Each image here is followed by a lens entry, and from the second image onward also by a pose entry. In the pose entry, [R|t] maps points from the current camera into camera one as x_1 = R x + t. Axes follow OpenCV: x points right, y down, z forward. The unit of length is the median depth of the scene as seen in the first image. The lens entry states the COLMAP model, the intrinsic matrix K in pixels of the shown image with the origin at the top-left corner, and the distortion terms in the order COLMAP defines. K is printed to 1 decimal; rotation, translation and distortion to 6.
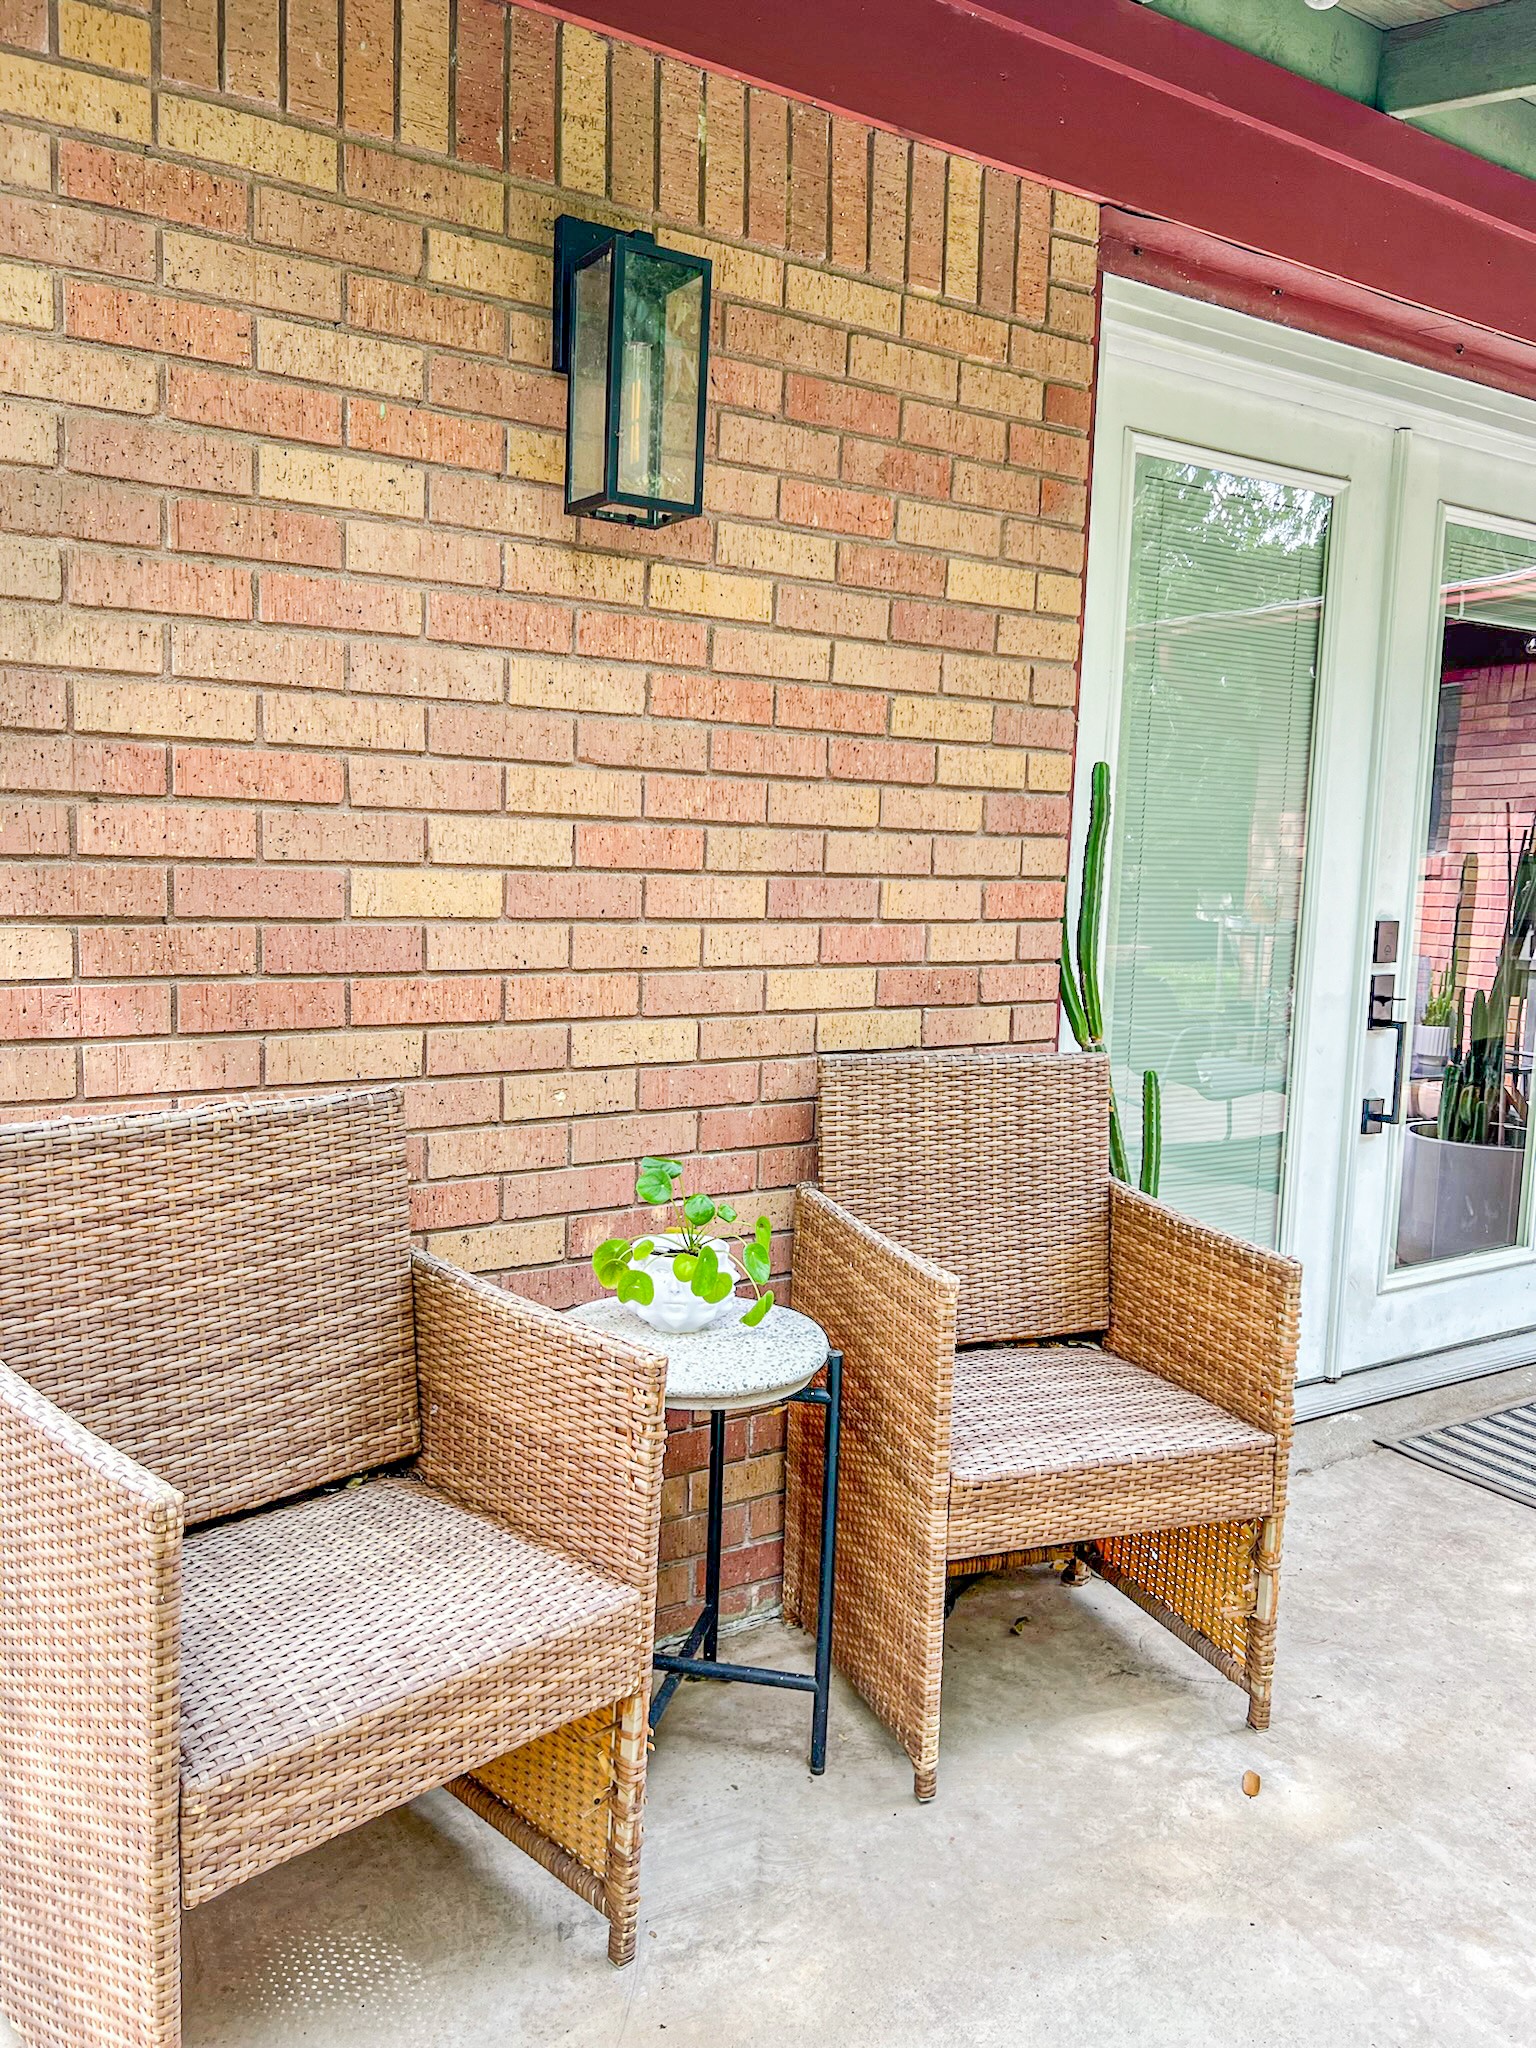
lens RADIAL K [[1572.8, 0, 768.0], [0, 1572.8, 1024.0], [0, 0, 1]] dist [0.050046, -0.093136]
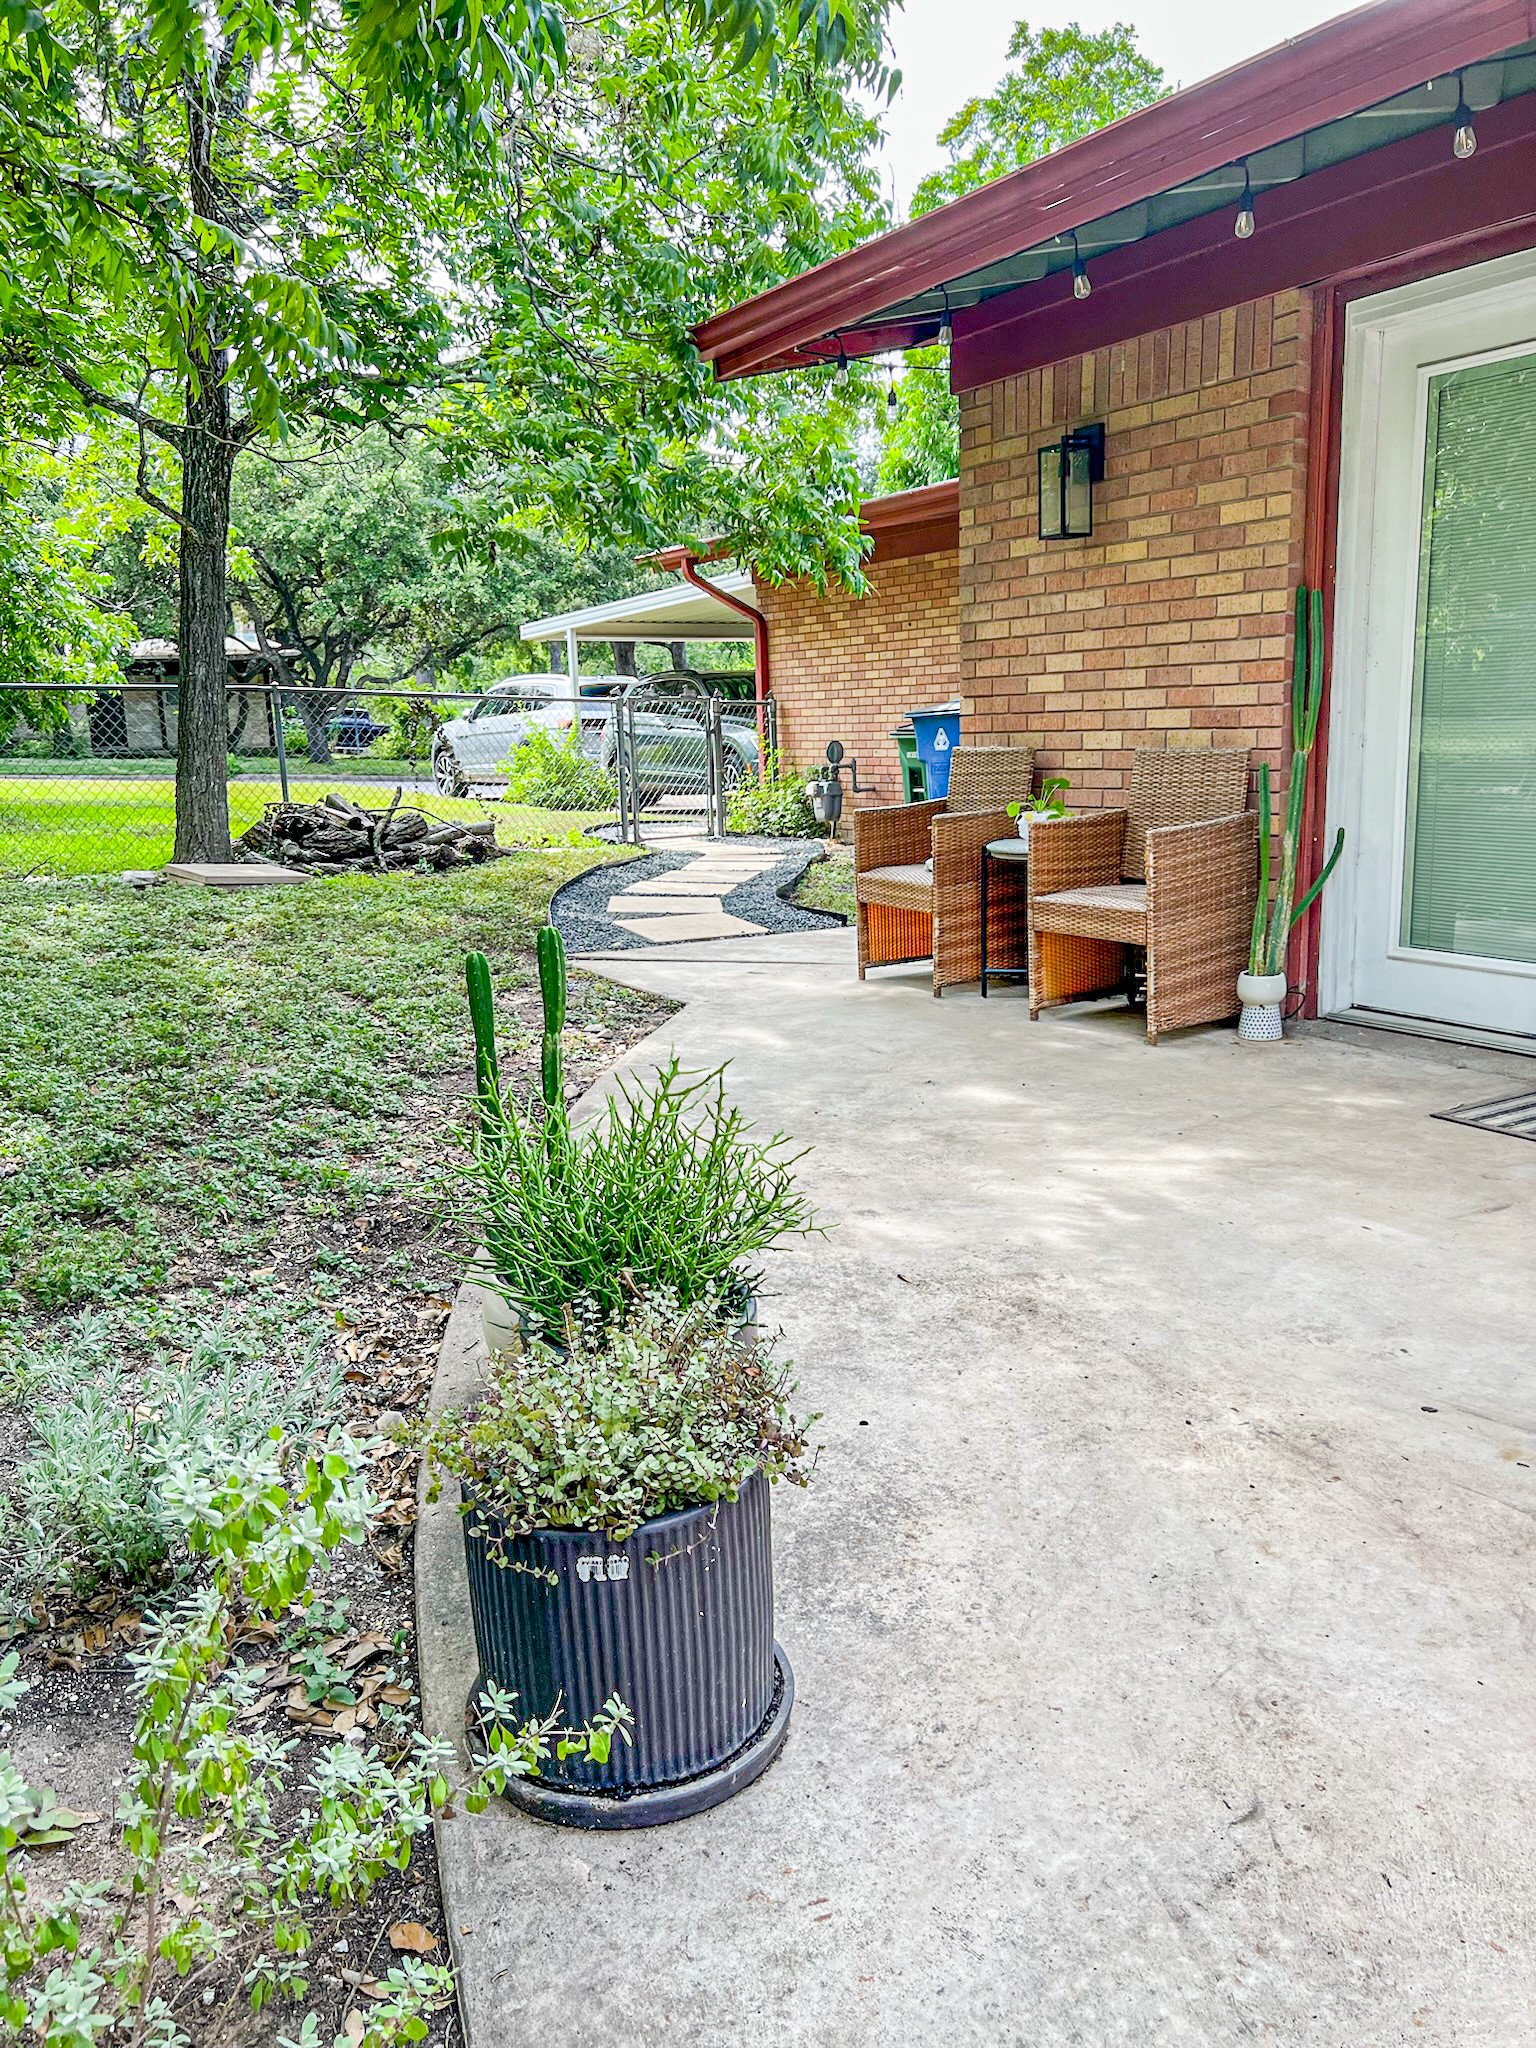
lens RADIAL K [[1572.8, 0, 768.0], [0, 1572.8, 1024.0], [0, 0, 1]] dist [0.050046, -0.093136]
pose [[-0.038776, 0.152767, -0.987501, 2.329295], [-0.094925, 0.983212, 0.155831, 0.107851], [0.994729, 0.099781, -0.023623, 0.536992]]
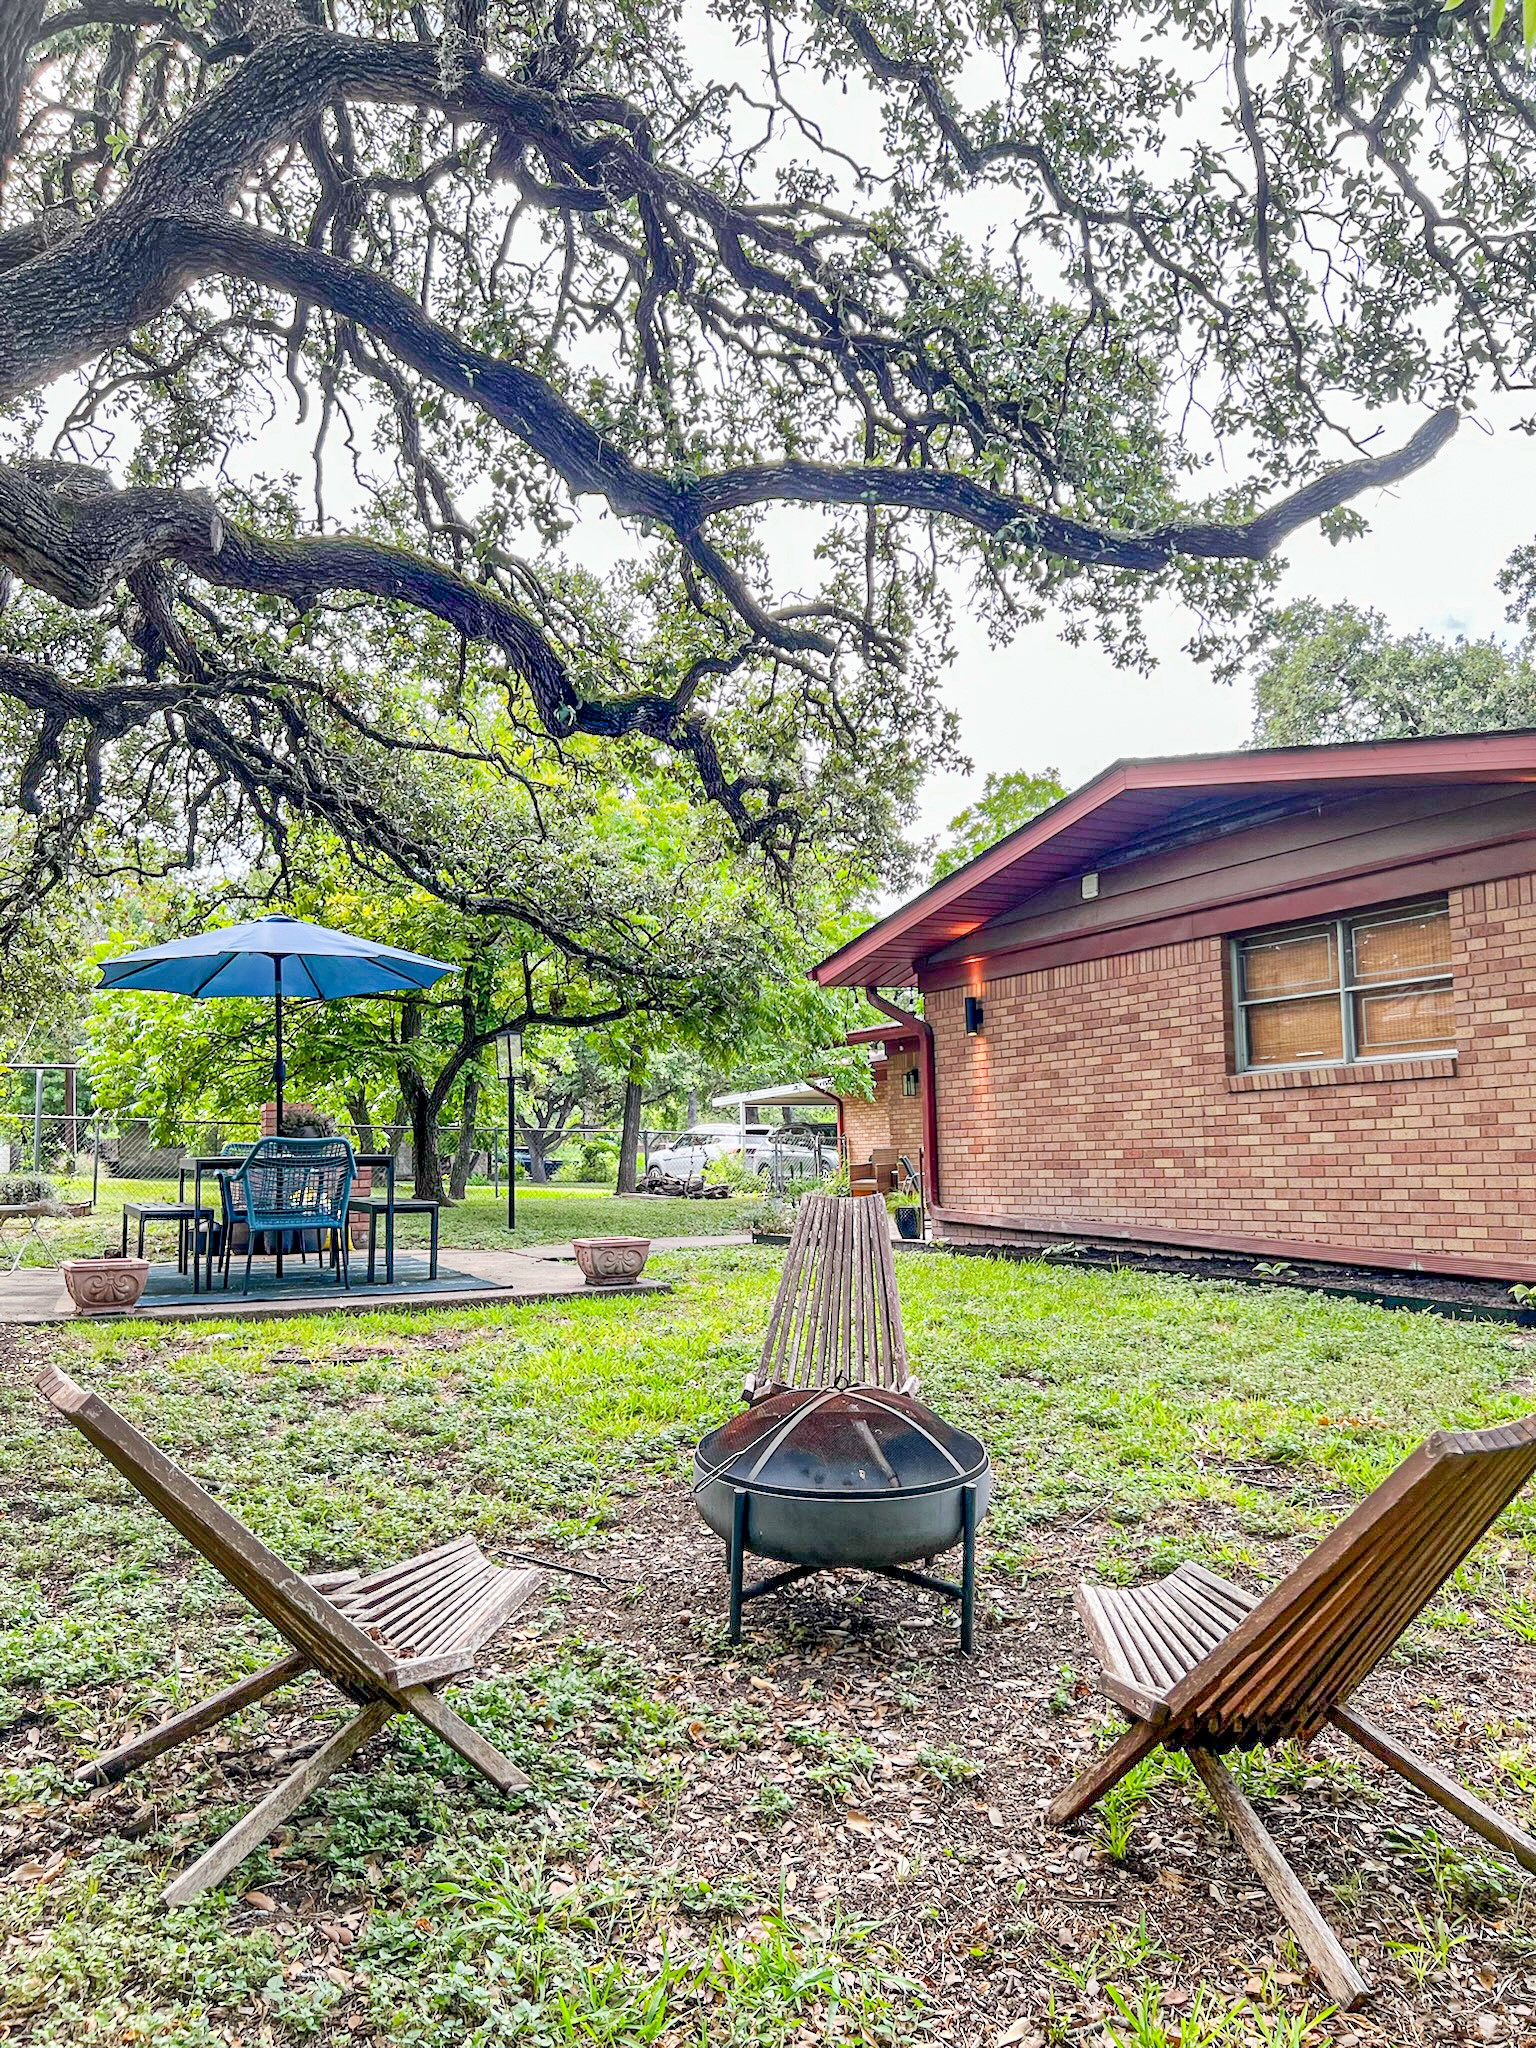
lens RADIAL K [[1498.9, 0, 746.0], [0, 1498.9, 1017.8], [0, 0, 1]] dist [0.151830, -0.423815]
pose [[-0.103871, -0.139949, -0.984695, 7.877157], [-0.116554, 0.984942, -0.127689, 0.490777], [0.987738, 0.101507, -0.118618, 0.811372]]
